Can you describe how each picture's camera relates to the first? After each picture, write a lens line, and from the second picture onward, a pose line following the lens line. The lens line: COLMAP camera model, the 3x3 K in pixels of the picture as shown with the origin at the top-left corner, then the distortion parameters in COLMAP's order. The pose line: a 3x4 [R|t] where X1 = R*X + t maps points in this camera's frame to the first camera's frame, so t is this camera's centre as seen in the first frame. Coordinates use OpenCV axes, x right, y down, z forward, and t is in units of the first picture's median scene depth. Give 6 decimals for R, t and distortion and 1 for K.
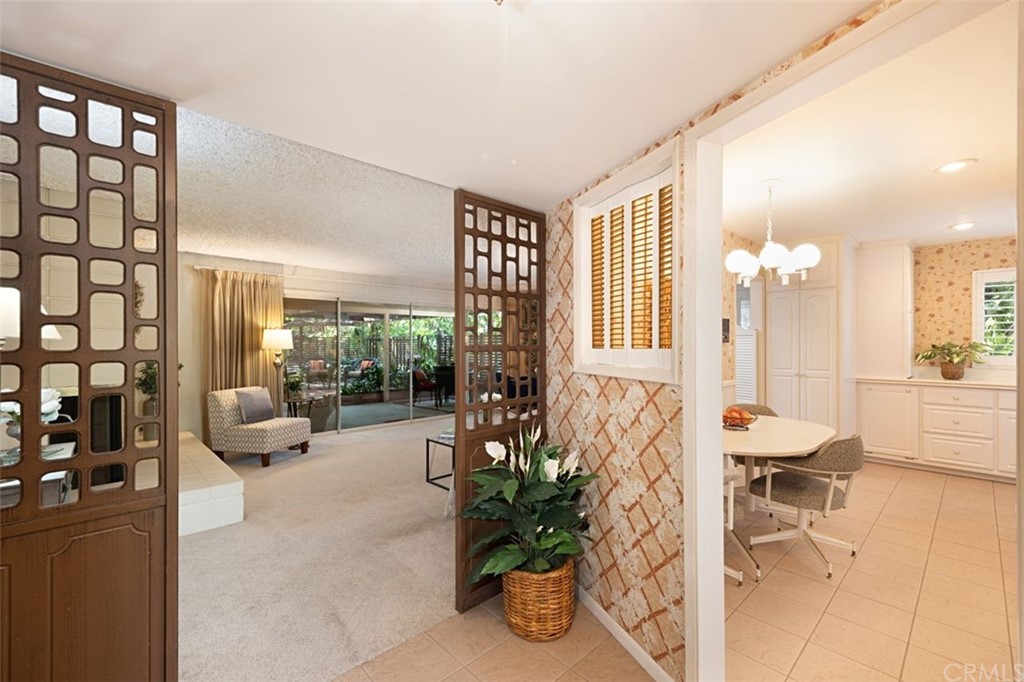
lens RADIAL K [[445.0, 0, 518.1], [0, 445.0, 348.0], [0, 0, 1]] dist [0.011088, 0.000436]
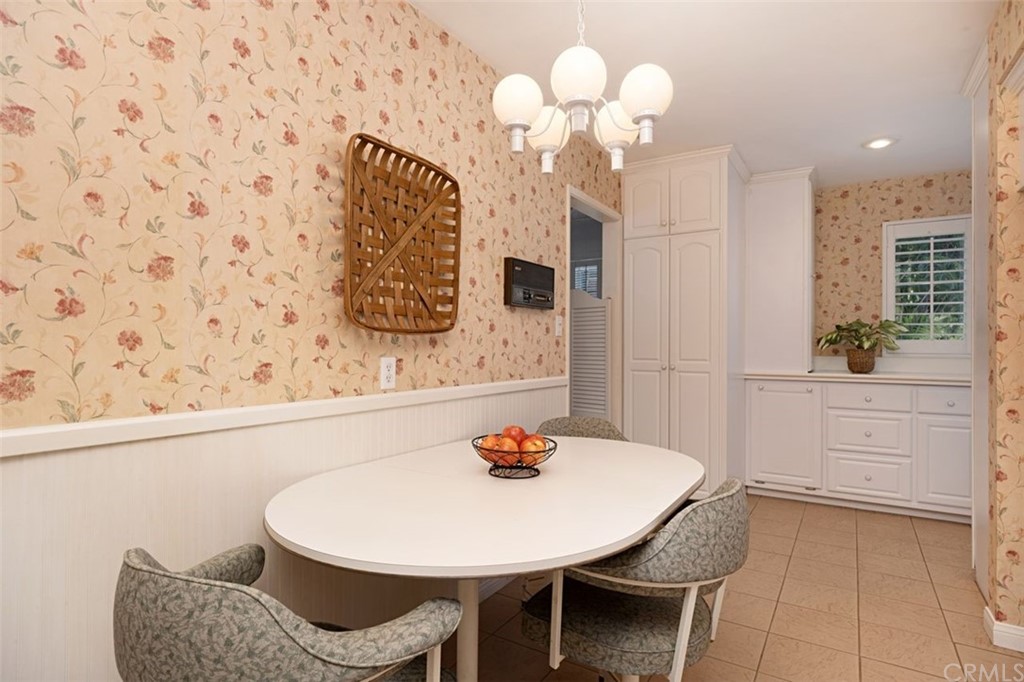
lens RADIAL K [[542.7, 0, 531.4], [0, 542.7, 350.0], [0, 0, 1]] dist [0.010561, 0.000653]
pose [[0.964468, 0.003021, 0.264181, 0.237587], [-0.001985, 0.999989, -0.004188, 0.037948], [-0.264191, 0.003515, 0.964464, 0.307925]]
